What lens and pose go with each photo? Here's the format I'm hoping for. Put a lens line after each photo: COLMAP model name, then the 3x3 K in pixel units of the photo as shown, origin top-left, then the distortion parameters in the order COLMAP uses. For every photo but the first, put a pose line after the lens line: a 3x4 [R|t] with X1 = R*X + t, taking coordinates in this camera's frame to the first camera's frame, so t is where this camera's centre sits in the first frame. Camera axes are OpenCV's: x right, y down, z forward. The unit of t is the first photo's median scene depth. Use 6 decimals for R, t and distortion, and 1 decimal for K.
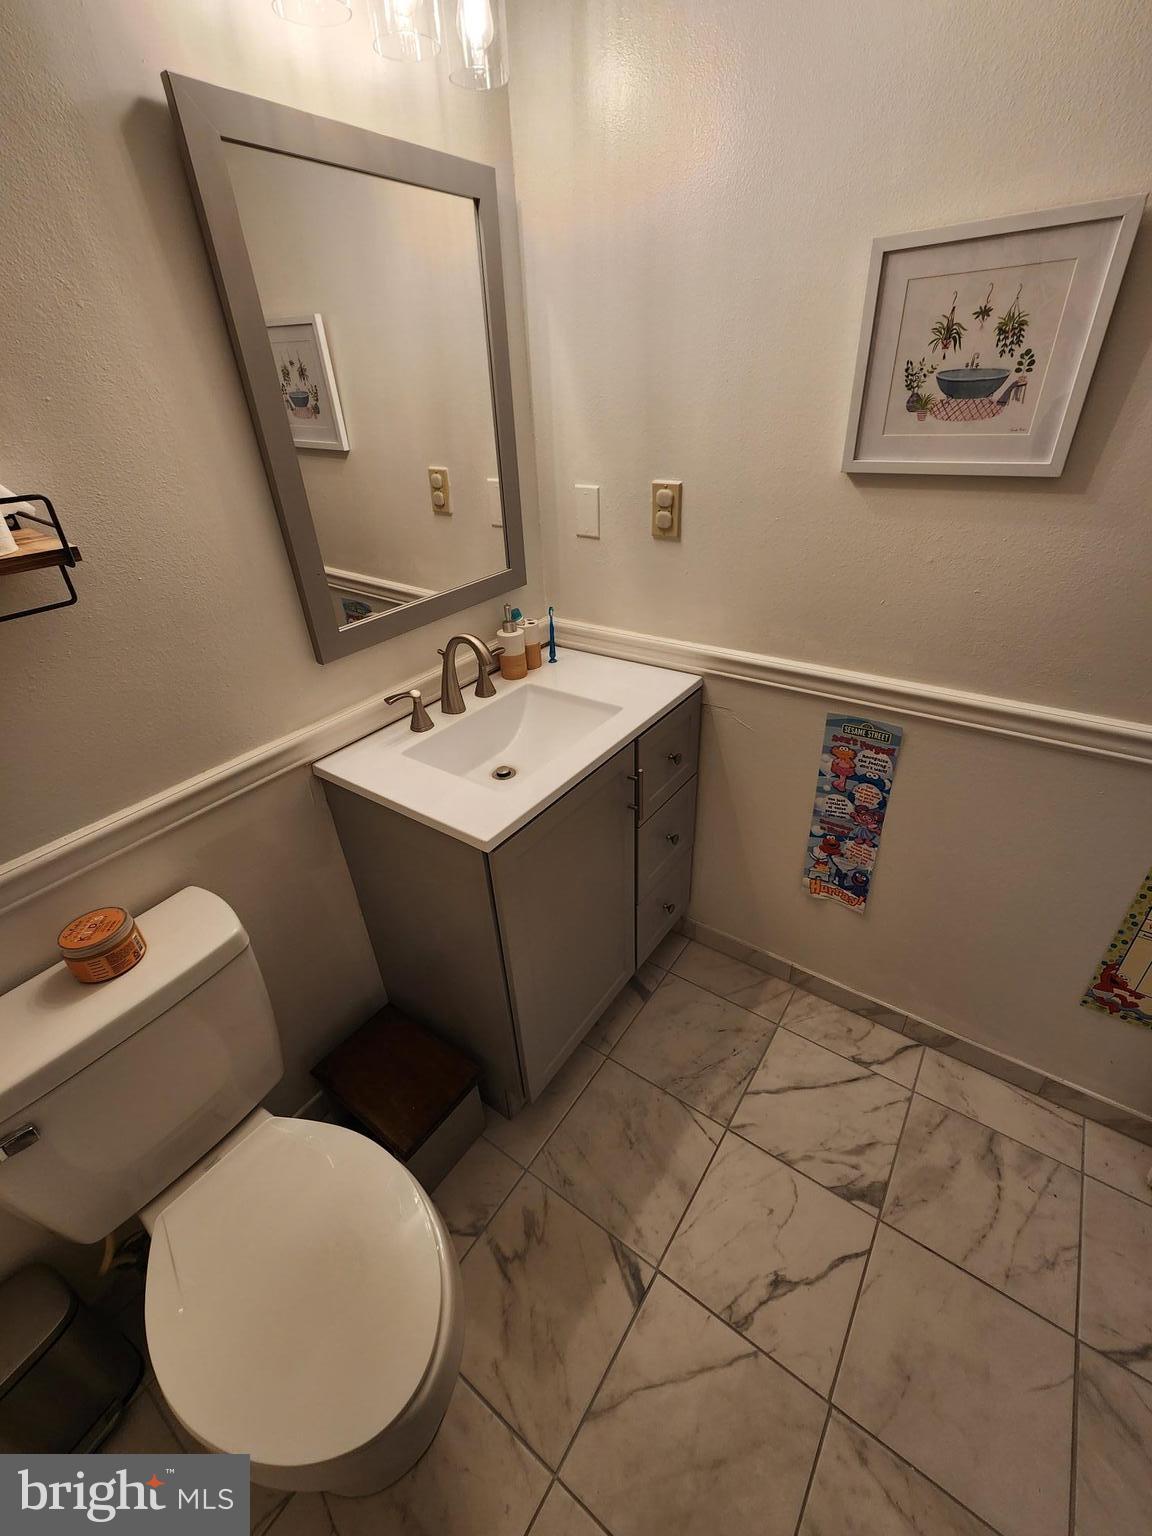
lens RADIAL K [[633.3, 0, 576.0], [0, 633.3, 768.0], [0, 0, 1]] dist [-0.000356, 0.000771]
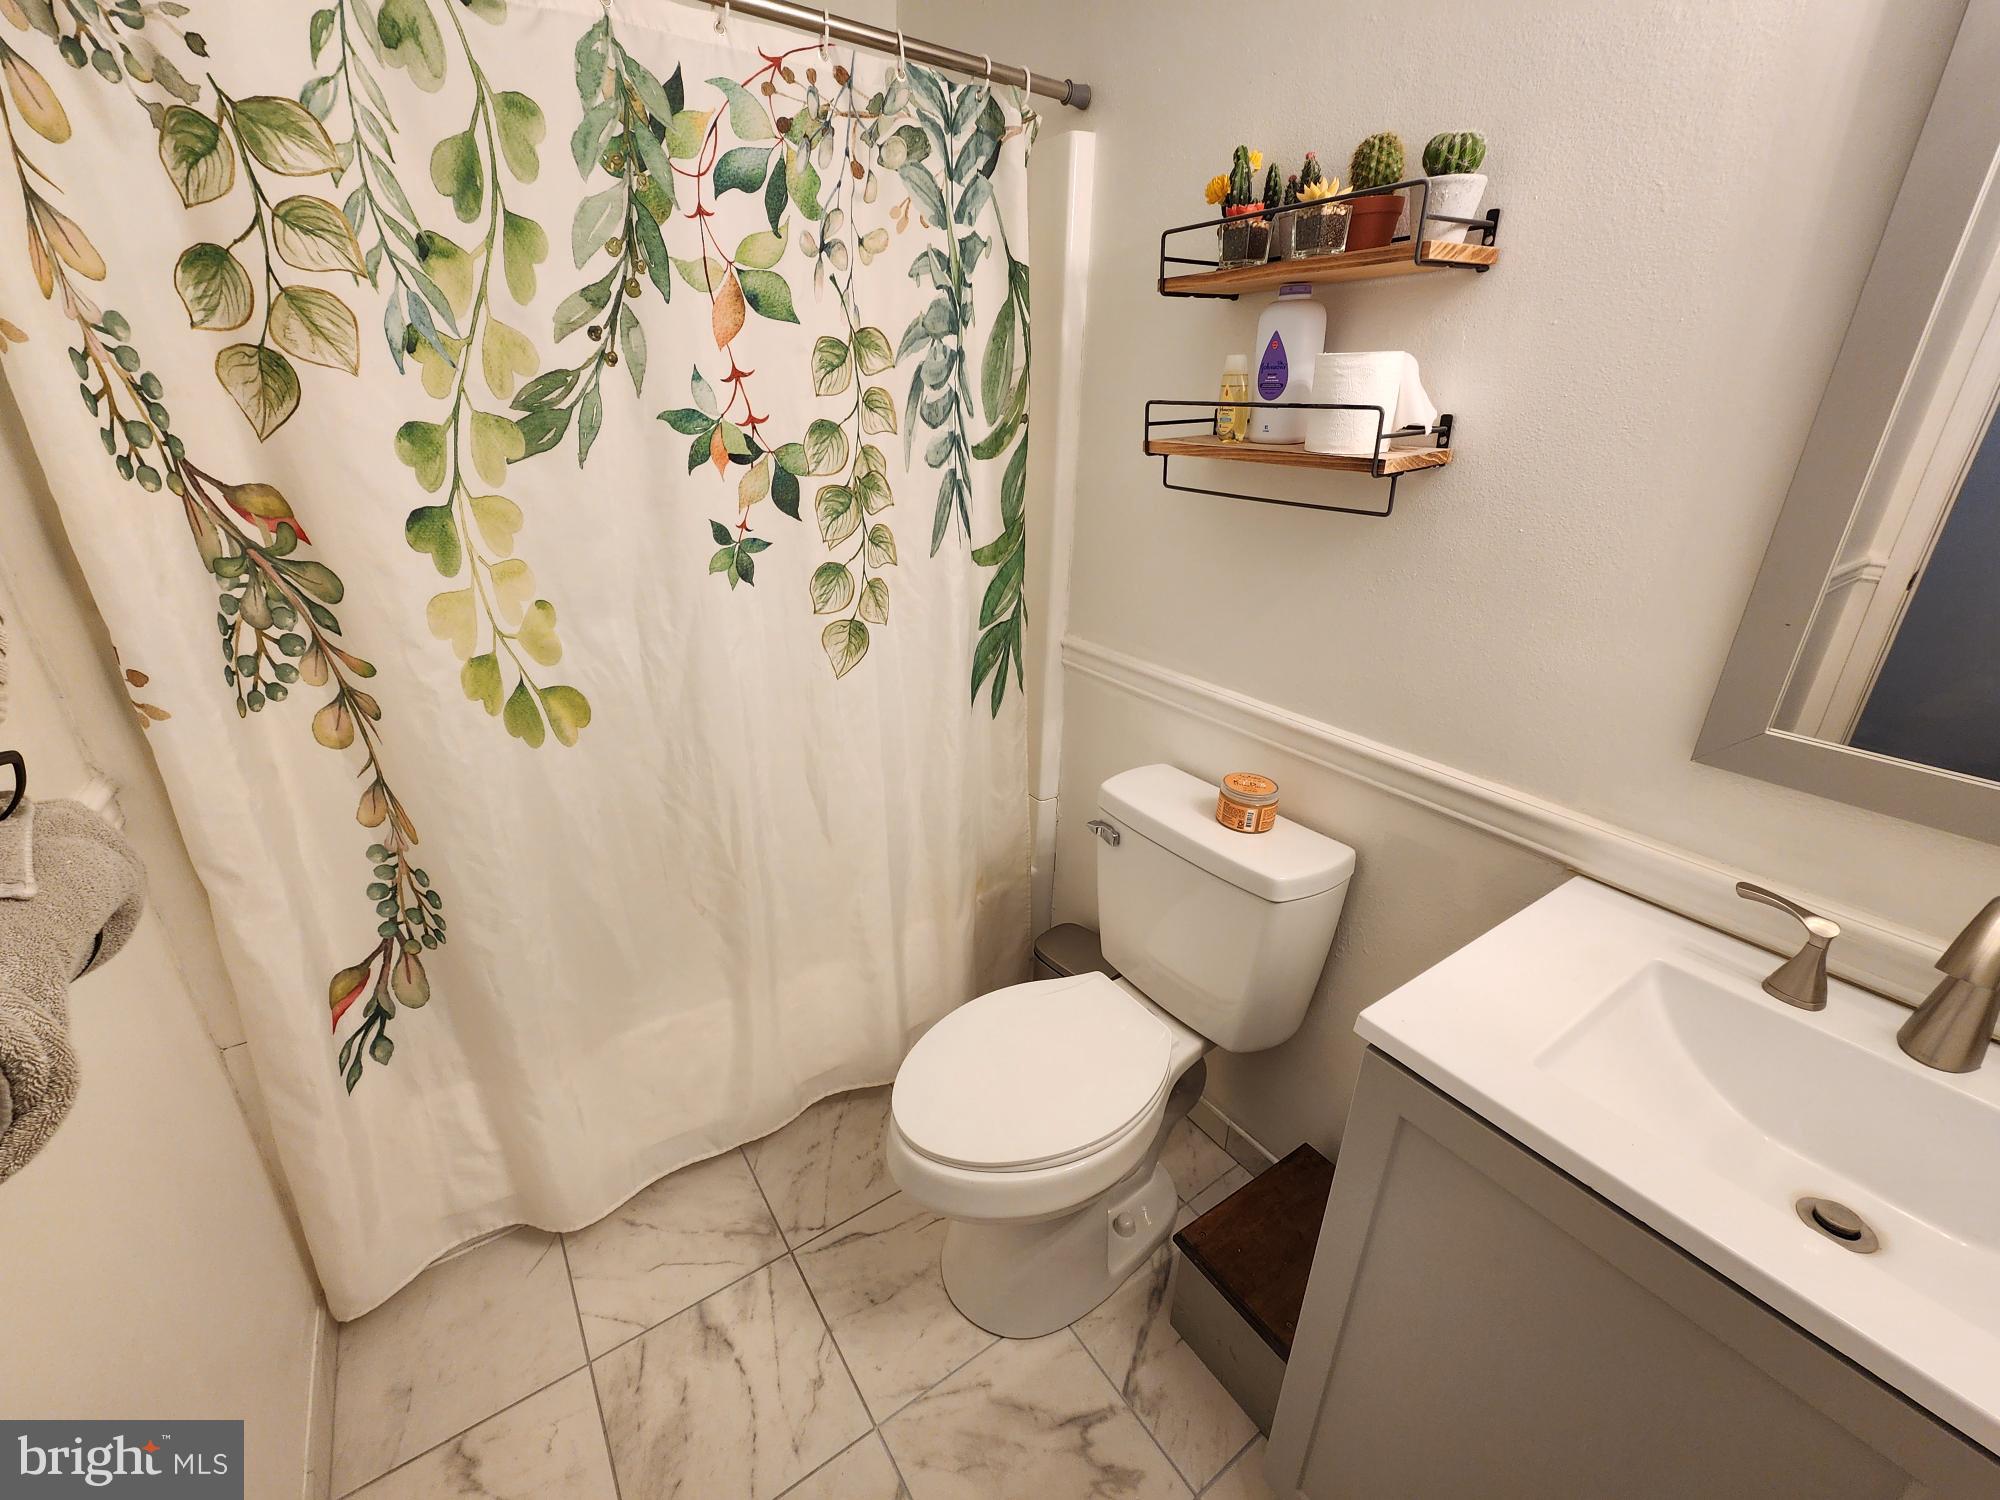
lens RADIAL K [[824.6, 0, 1003.0], [0, 824.6, 750.3], [0, 0, 1]] dist [-0.000356, 0.000771]
pose [[-0.326562, 0.402426, -0.855226, 0.429476], [-0.496561, 0.696856, 0.517513, -0.233385], [0.804229, 0.593671, -0.027738, 0.471930]]
